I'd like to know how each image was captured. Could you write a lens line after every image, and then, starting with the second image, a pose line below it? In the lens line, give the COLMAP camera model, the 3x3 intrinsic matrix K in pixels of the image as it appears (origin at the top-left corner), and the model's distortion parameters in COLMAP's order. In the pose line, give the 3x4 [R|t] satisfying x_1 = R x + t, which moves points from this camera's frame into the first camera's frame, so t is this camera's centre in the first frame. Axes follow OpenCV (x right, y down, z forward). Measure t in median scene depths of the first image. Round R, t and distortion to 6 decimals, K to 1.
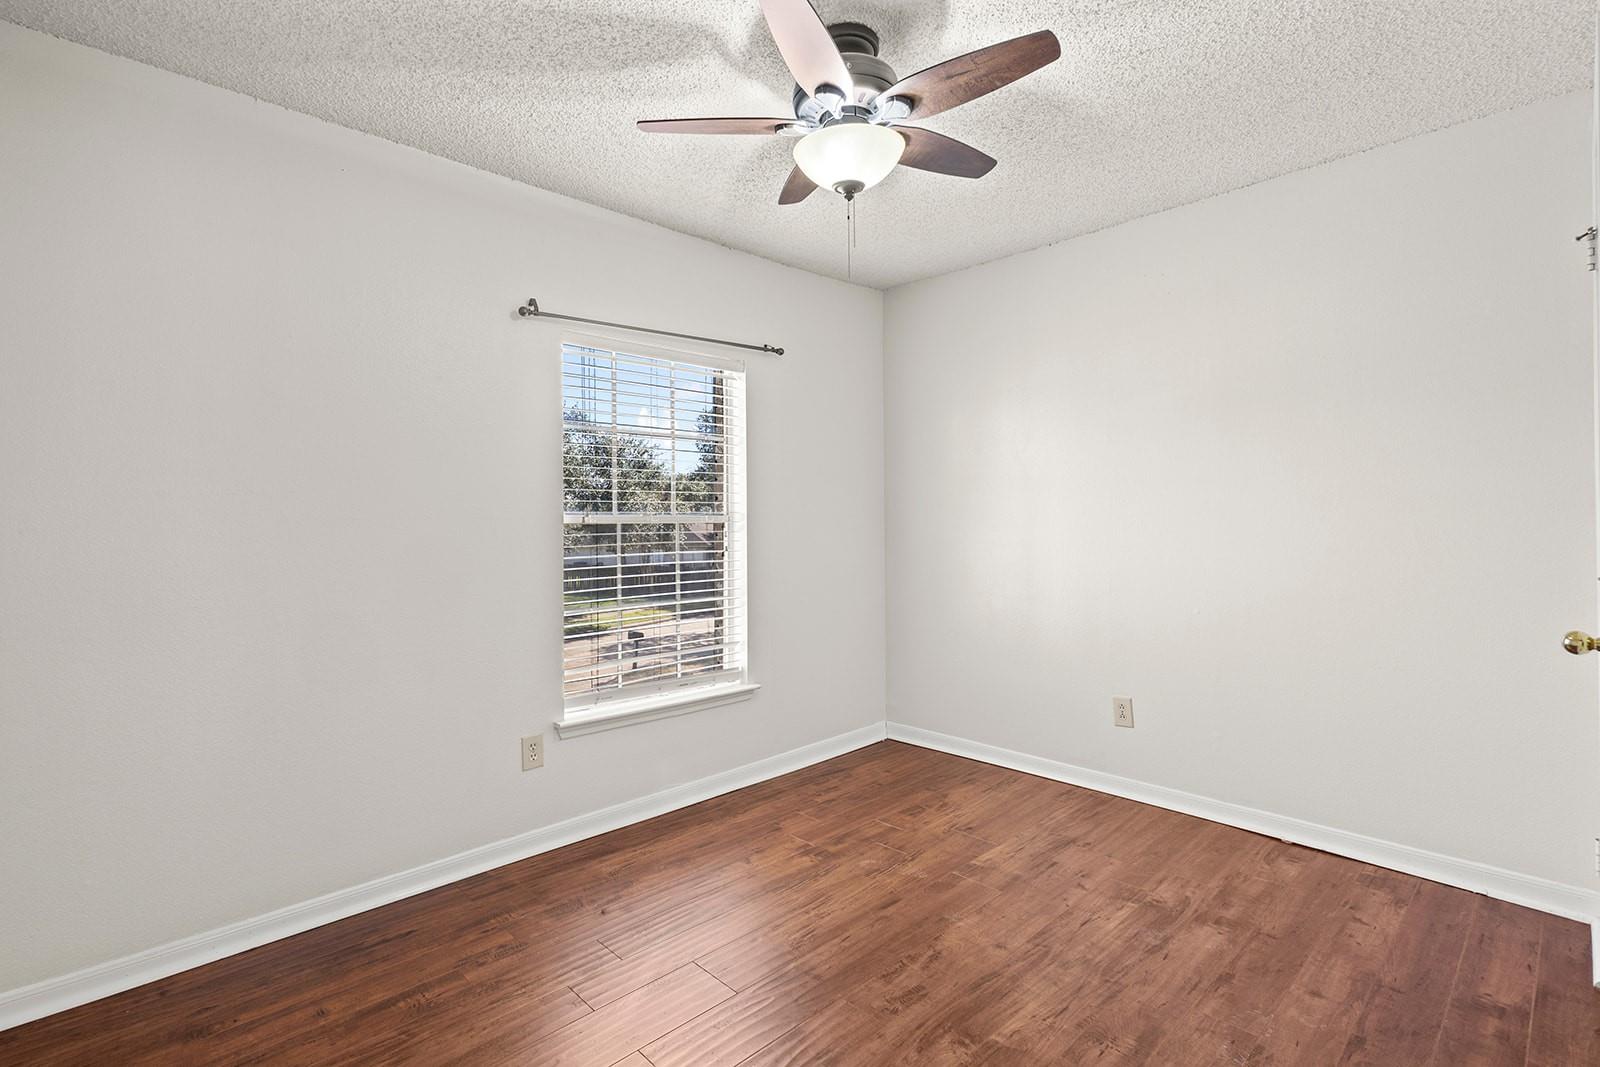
lens RADIAL K [[743.4, 0, 800.3], [0, 743.4, 530.1], [0, 0, 1]] dist [0.005215, -0.000041]
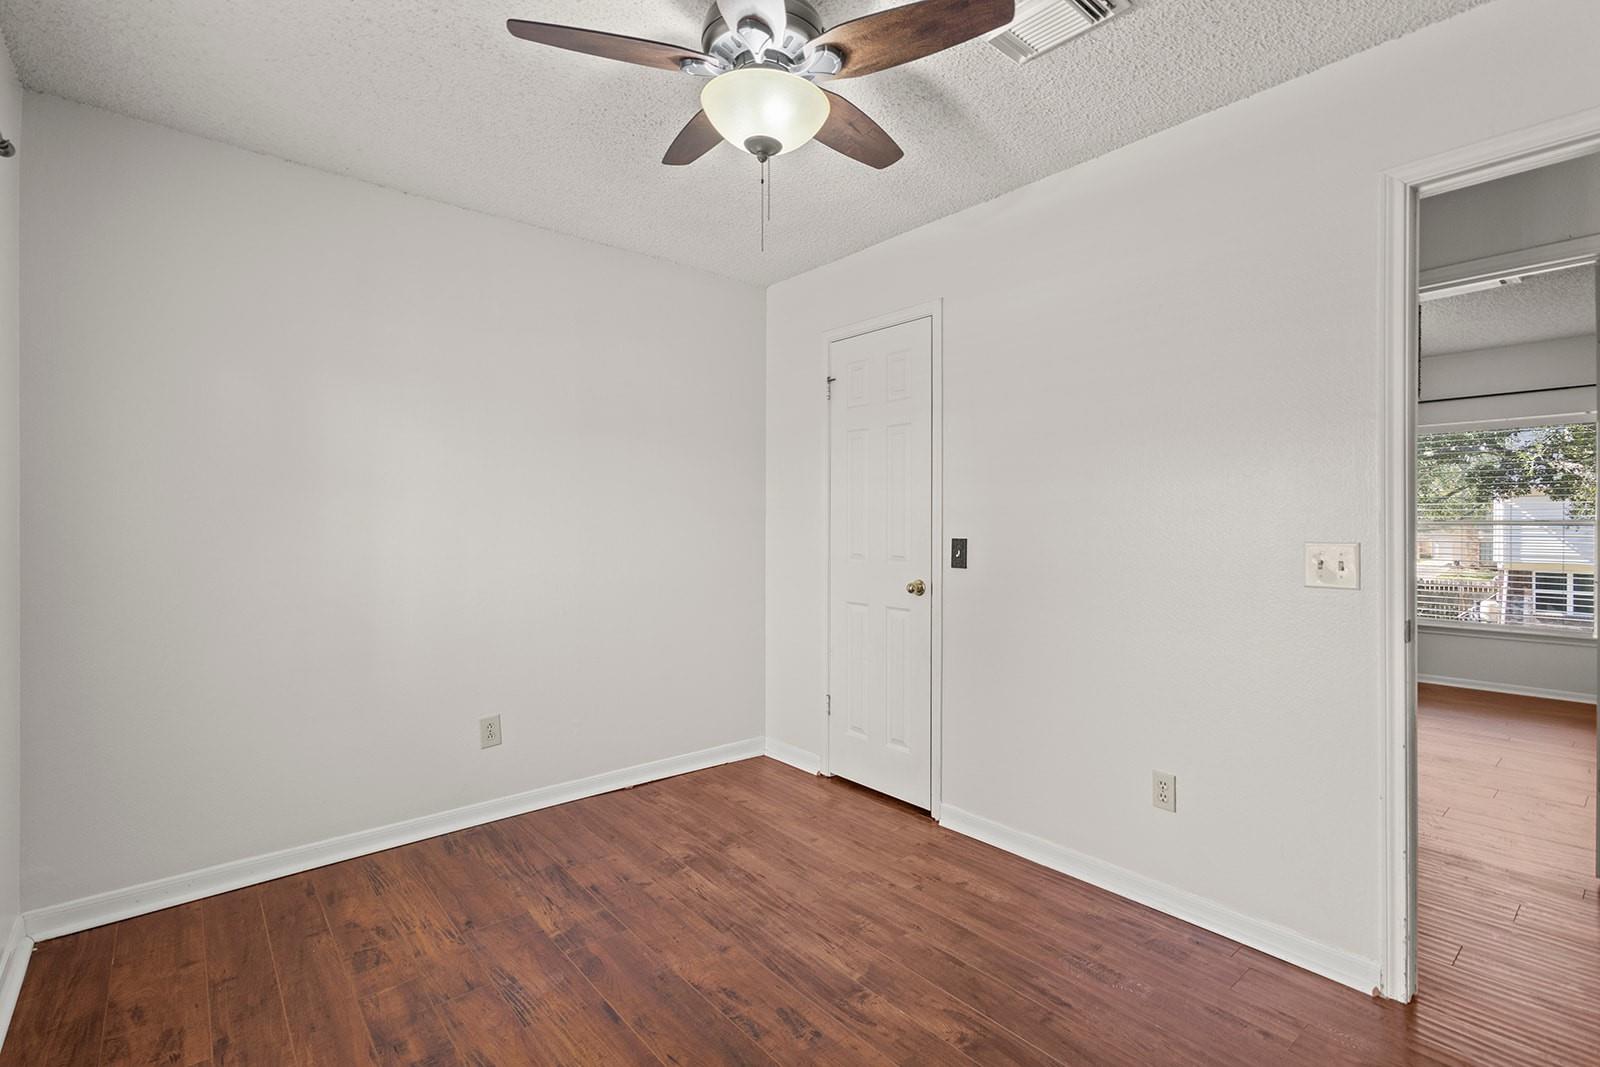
lens RADIAL K [[743.4, 0, 800.3], [0, 743.4, 530.1], [0, 0, 1]] dist [0.005215, -0.000041]
pose [[0.053505, -0.000218, 0.998568, -0.606518], [0.011688, 0.999932, -0.000408, -0.005927], [-0.998499, 0.011693, 0.053504, 0.693027]]
